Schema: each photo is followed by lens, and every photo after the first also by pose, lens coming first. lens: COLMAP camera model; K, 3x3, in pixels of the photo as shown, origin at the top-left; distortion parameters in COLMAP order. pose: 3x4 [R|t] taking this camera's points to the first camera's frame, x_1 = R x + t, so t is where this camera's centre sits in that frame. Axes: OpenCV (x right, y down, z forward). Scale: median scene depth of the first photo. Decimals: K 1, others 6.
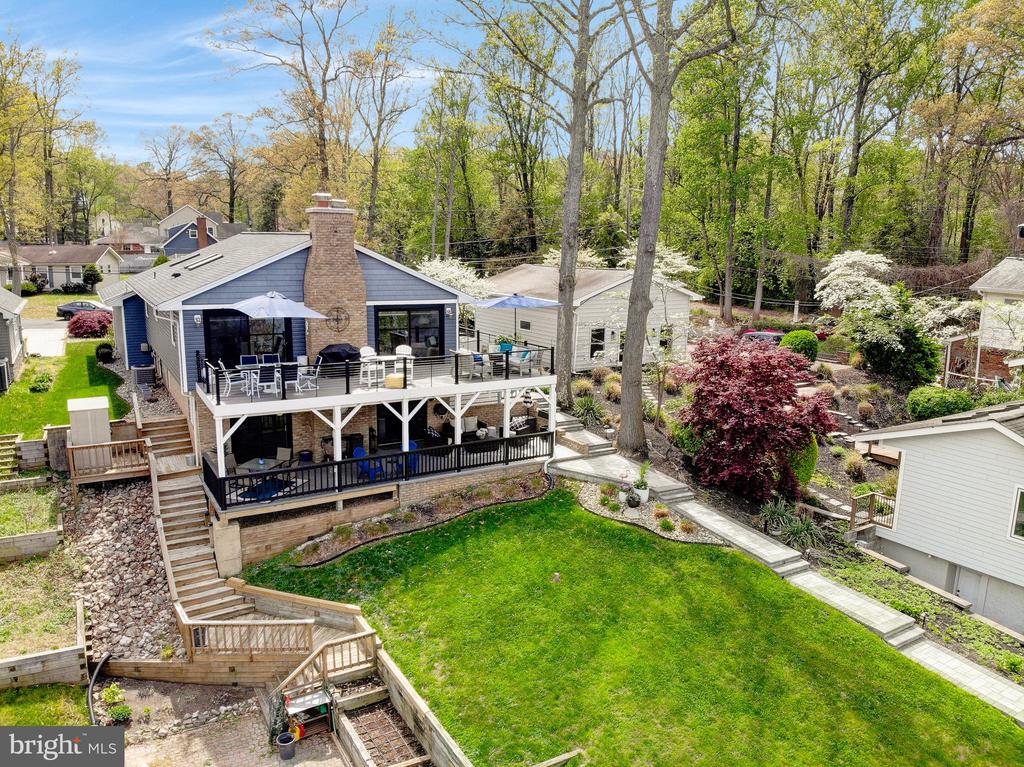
lens RADIAL K [[736.7, 0, 507.0], [0, 736.7, 390.3], [0, 0, 1]] dist [0.172469, -0.355796]
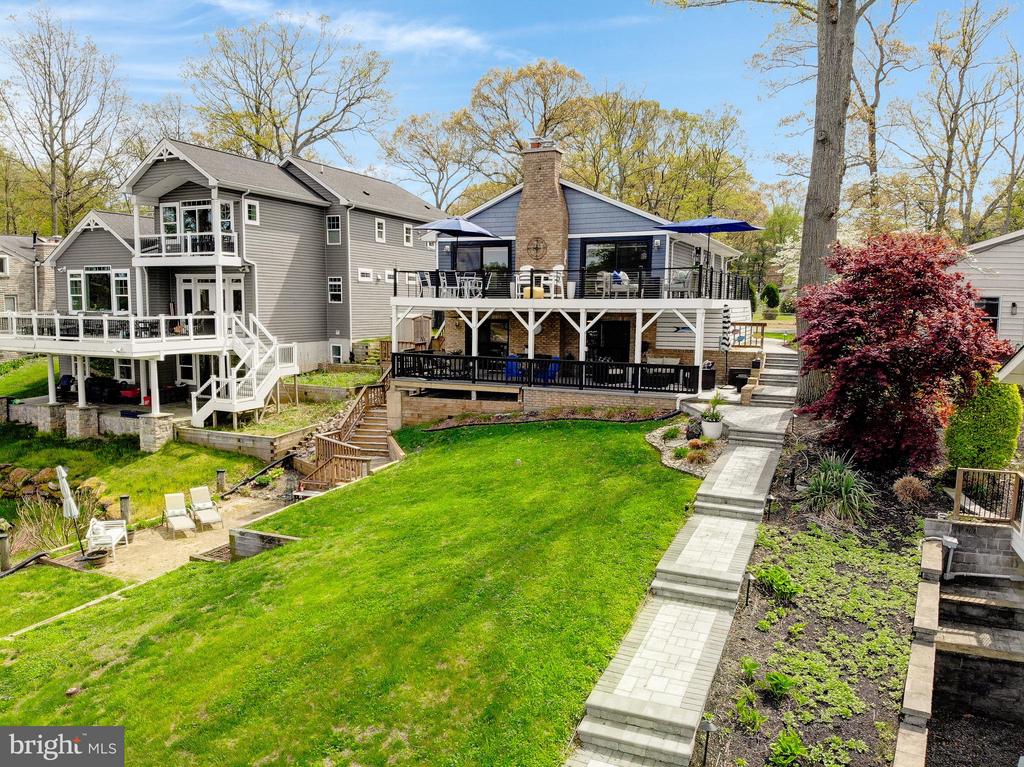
lens RADIAL K [[736.7, 0, 507.0], [0, 736.7, 390.3], [0, 0, 1]] dist [0.172469, -0.355796]
pose [[0.591868, 0.091076, -0.800873, 0.676289], [-0.157940, 0.987439, -0.004430, 0.132214], [0.790410, 0.129111, 0.598818, 0.322059]]
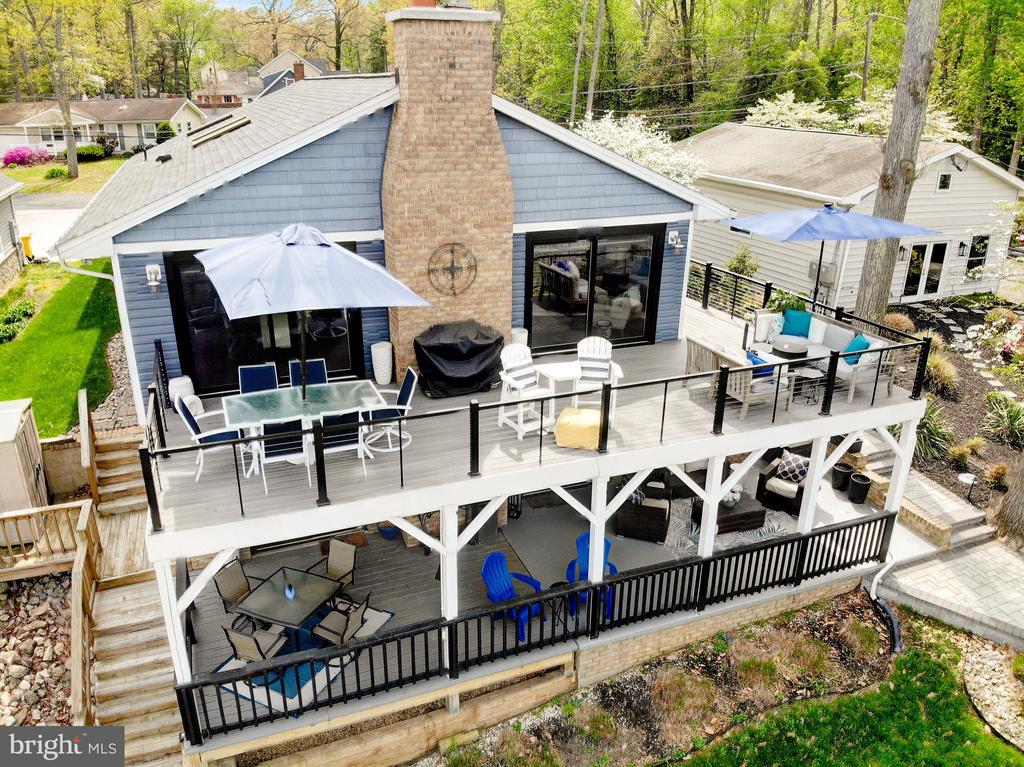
lens RADIAL K [[736.7, 0, 507.0], [0, 736.7, 390.3], [0, 0, 1]] dist [0.172469, -0.355796]
pose [[0.988739, 0.051959, -0.140338, -0.126730], [-0.025532, 0.982609, 0.183923, -0.108314], [0.147454, -0.178269, 0.972871, 0.546753]]
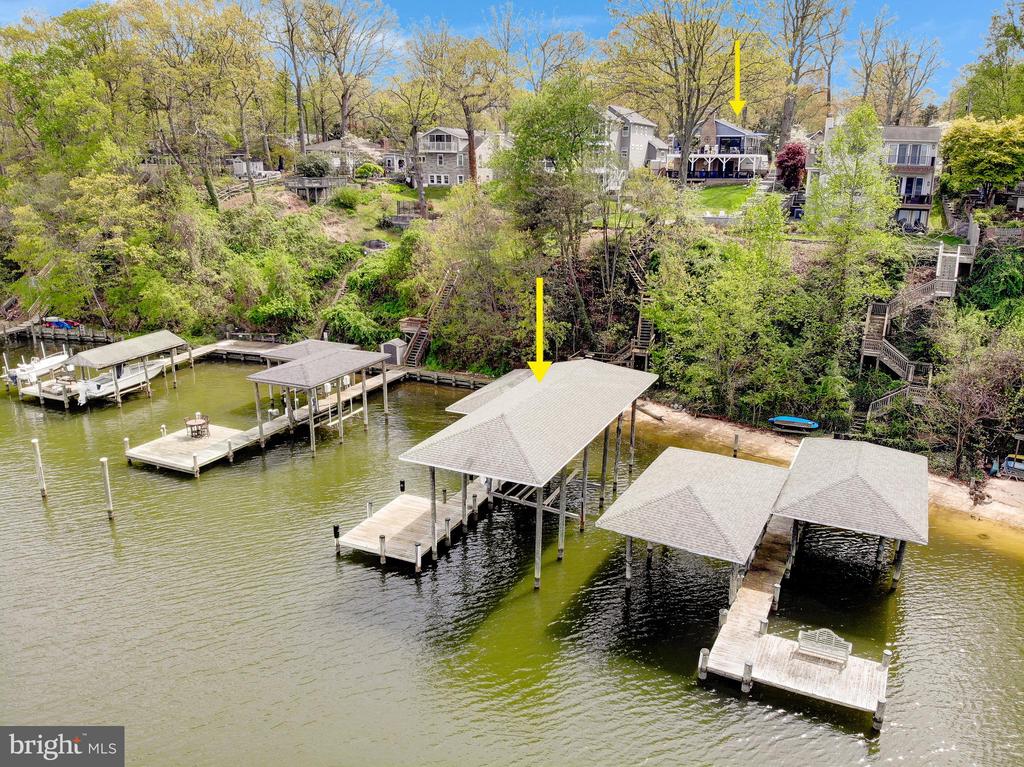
lens RADIAL K [[736.7, 0, 507.0], [0, 736.7, 390.3], [0, 0, 1]] dist [0.172469, -0.355796]
pose [[0.579347, 0.233741, -0.780847, 2.634457], [-0.156065, 0.972085, 0.175195, 0.681214], [0.800001, 0.020364, 0.599654, -2.270212]]
